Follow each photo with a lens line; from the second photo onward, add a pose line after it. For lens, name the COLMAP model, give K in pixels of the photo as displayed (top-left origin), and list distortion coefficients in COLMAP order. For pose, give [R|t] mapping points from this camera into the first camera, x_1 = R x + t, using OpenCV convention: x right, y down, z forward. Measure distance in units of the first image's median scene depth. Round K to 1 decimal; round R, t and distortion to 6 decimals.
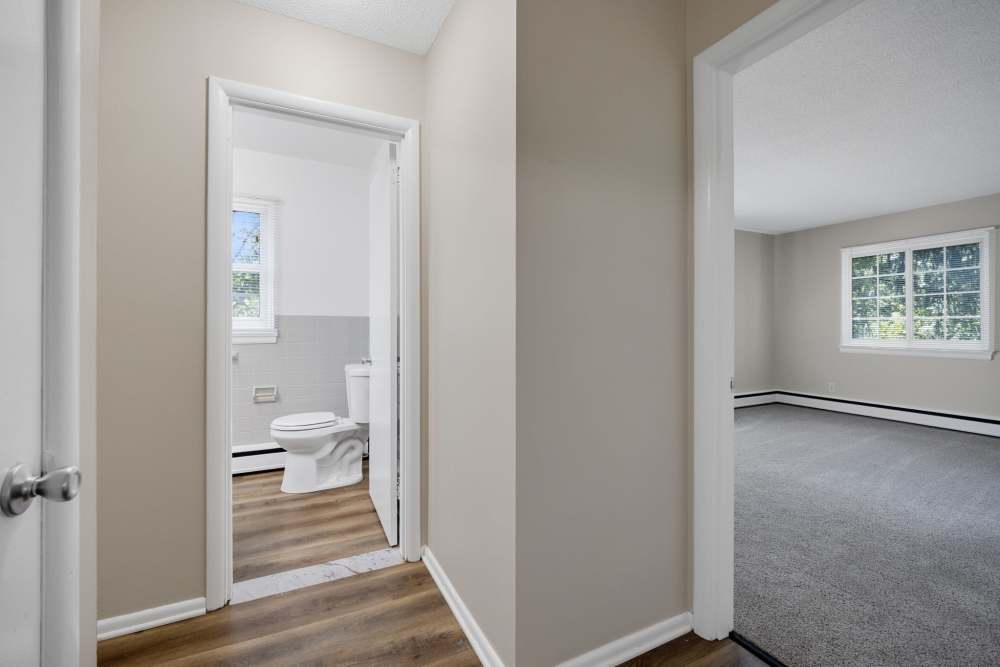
lens RADIAL K [[409.1, 0, 493.3], [0, 409.1, 332.7], [0, 0, 1]] dist [-0.009176, 0.000284]
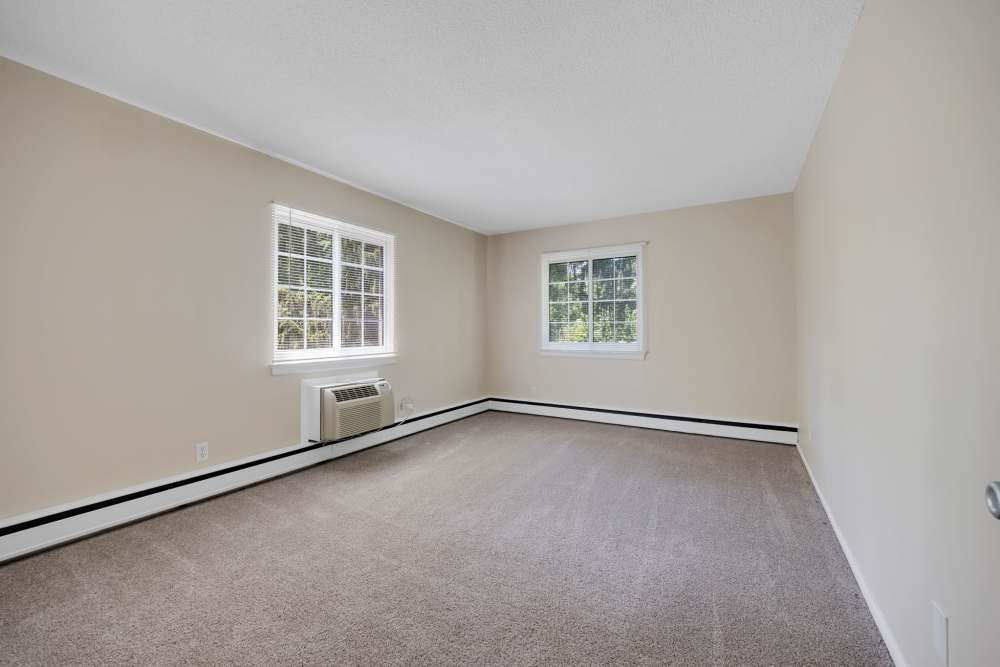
lens RADIAL K [[409.1, 0, 493.3], [0, 409.1, 332.7], [0, 0, 1]] dist [-0.009176, 0.000284]
pose [[0.837332, 0.000628, 0.546694, 0.253465], [0.004469, 0.999958, -0.007994, -0.001091], [-0.546676, 0.009137, 0.837294, 0.271076]]
